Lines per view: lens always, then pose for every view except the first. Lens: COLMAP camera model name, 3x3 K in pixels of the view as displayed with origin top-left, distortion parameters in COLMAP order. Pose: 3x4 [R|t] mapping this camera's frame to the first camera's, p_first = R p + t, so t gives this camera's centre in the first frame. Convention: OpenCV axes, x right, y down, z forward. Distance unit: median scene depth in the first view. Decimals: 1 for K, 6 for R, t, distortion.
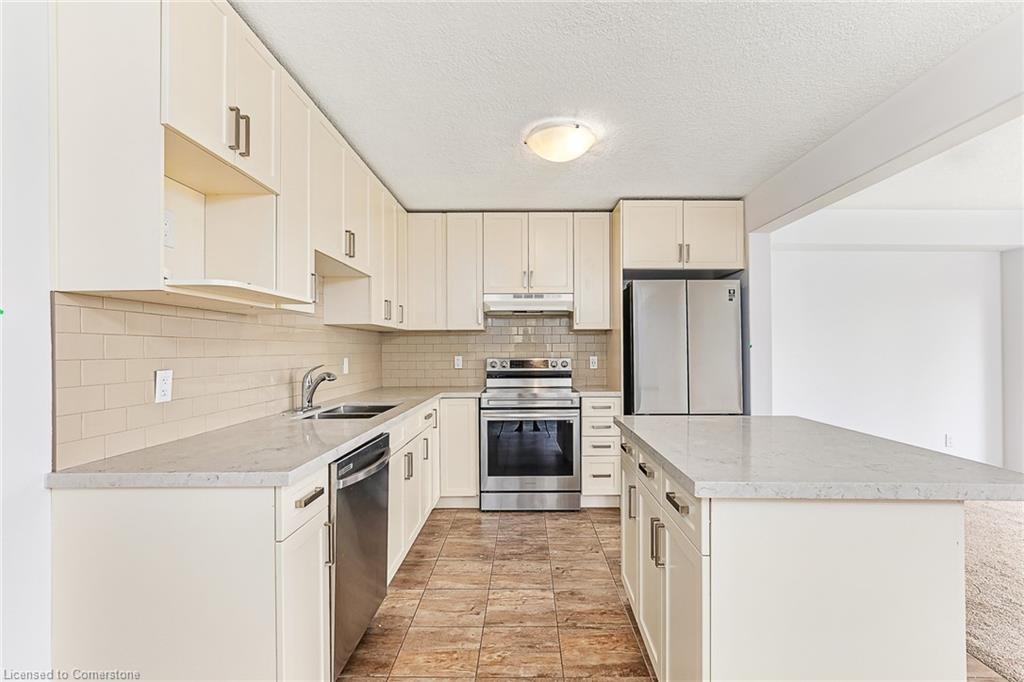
lens RADIAL K [[473.2, 0, 522.4], [0, 473.2, 342.9], [0, 0, 1]] dist [0.000192, 0.000132]
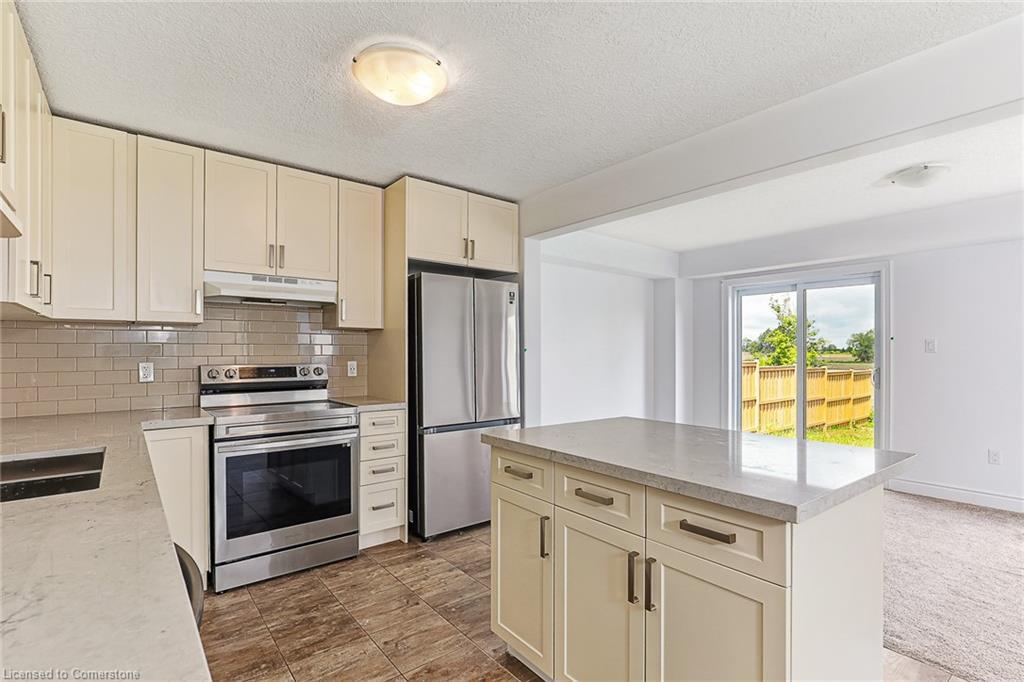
lens RADIAL K [[490.0, 0, 513.4], [0, 490.0, 349.7], [0, 0, 1]] dist [-0.000394, 0.000205]
pose [[0.781235, 0.006626, 0.624202, -0.187710], [-0.011621, 0.999925, 0.003931, 0.002495], [-0.624129, -0.010325, 0.781253, 0.195006]]
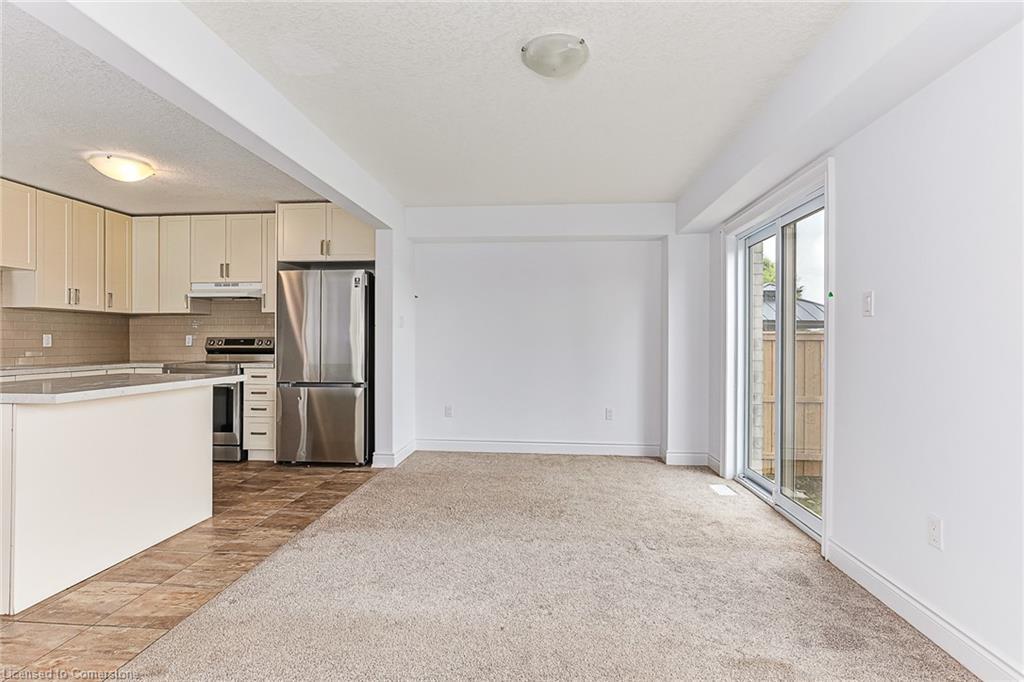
lens RADIAL K [[492.9, 0, 506.6], [0, 492.9, 338.1], [0, 0, 1]] dist [-0.002043, 0.000731]
pose [[0.995170, 0.004046, -0.098078, 0.914393], [-0.003134, 0.999951, 0.009442, 0.023916], [0.098112, -0.009089, 0.995134, -0.183441]]
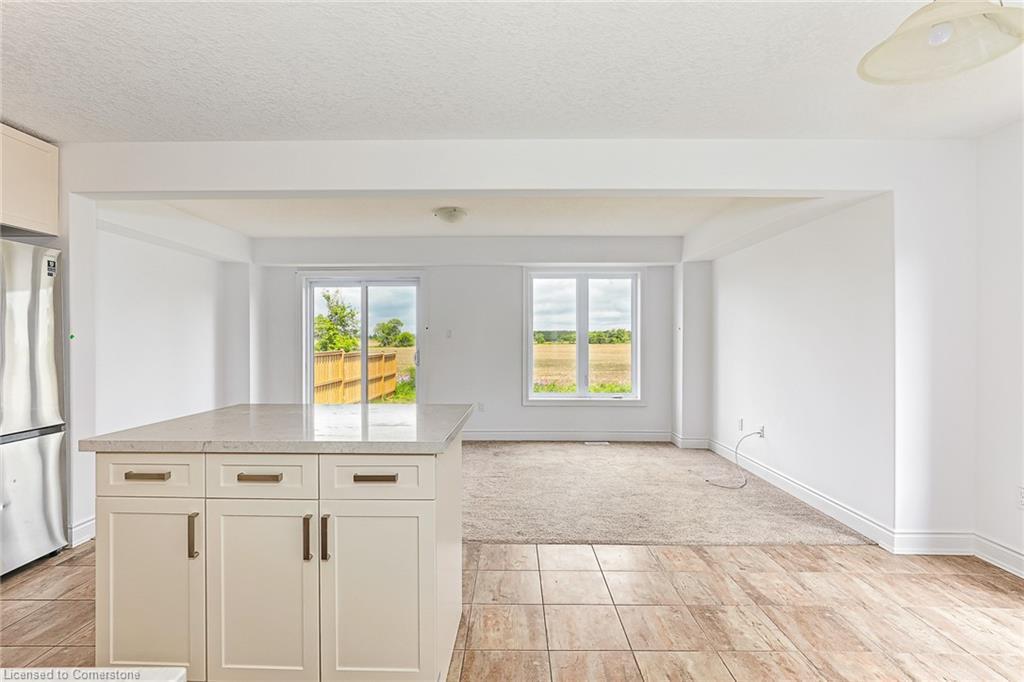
lens RADIAL K [[481.9, 0, 512.0], [0, 481.9, 341.0], [0, 0, 1]] dist [-0.001242, -0.000188]
pose [[0.012710, -0.002639, 0.999916, -0.305271], [-0.011300, 0.999932, 0.002783, 0.003246], [-0.999855, -0.011334, 0.012679, 0.253381]]
